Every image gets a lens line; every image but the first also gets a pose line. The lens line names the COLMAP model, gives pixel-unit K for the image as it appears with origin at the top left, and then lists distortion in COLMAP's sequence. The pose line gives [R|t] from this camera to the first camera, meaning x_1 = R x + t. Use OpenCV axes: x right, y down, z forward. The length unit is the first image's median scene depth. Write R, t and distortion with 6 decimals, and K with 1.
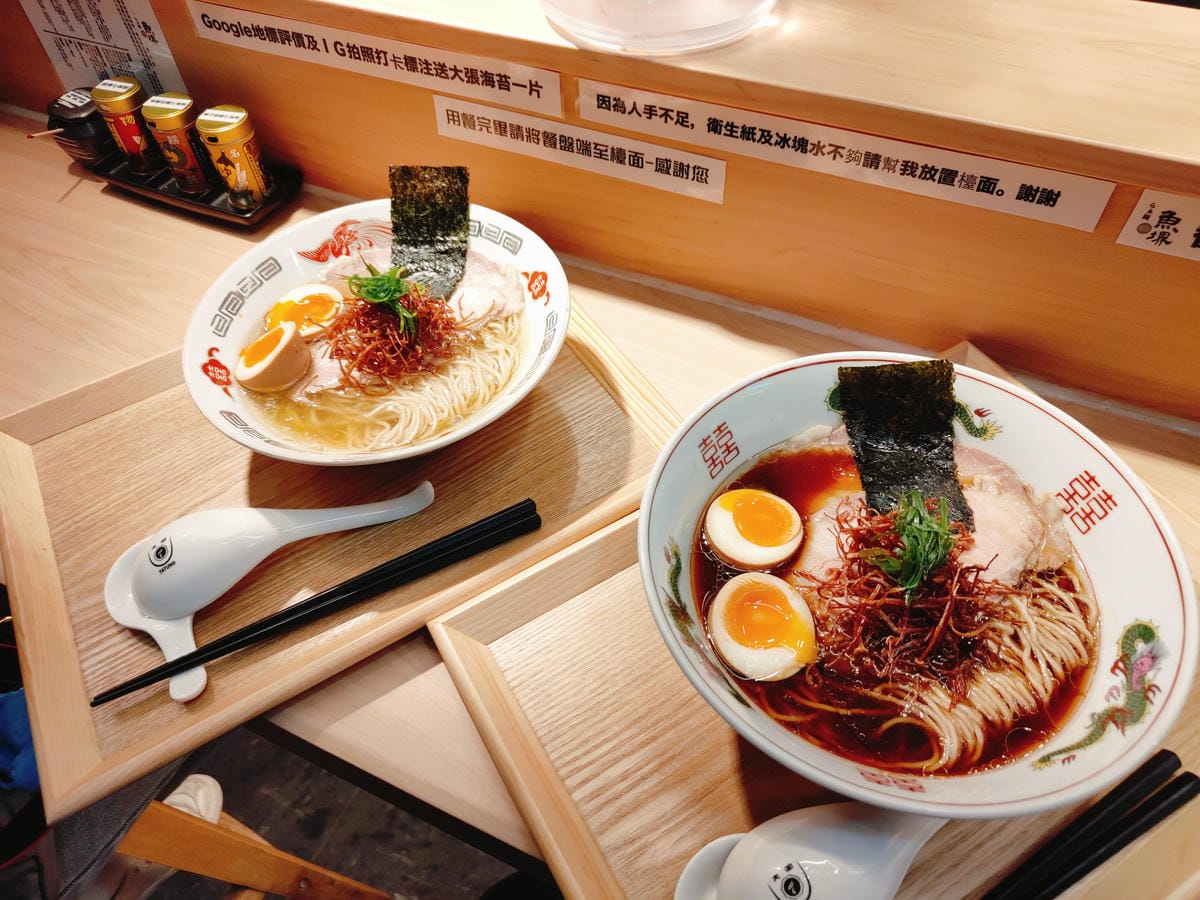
lens RADIAL K [[872.7, 0, 600.0], [0, 872.7, 450.0], [0, 0, 1]] dist [0.000993, 0.000968]
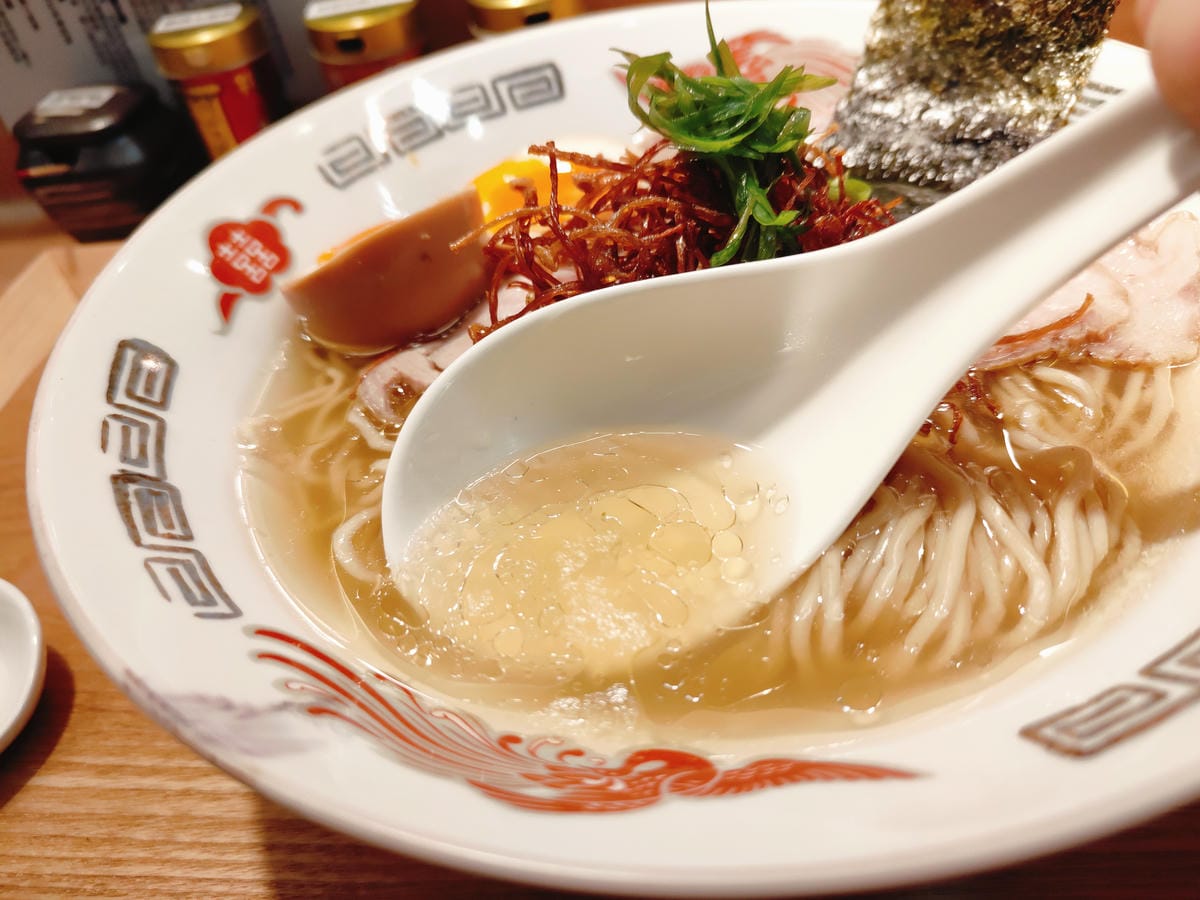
lens RADIAL K [[872.7, 0, 600.0], [0, 872.7, 450.0], [0, 0, 1]] dist [0.000993, 0.000968]
pose [[0.826793, 0.352233, -0.438571, -0.119956], [-0.378540, 0.925119, 0.029376, -0.077659], [0.416078, 0.141729, 0.898216, 0.726465]]
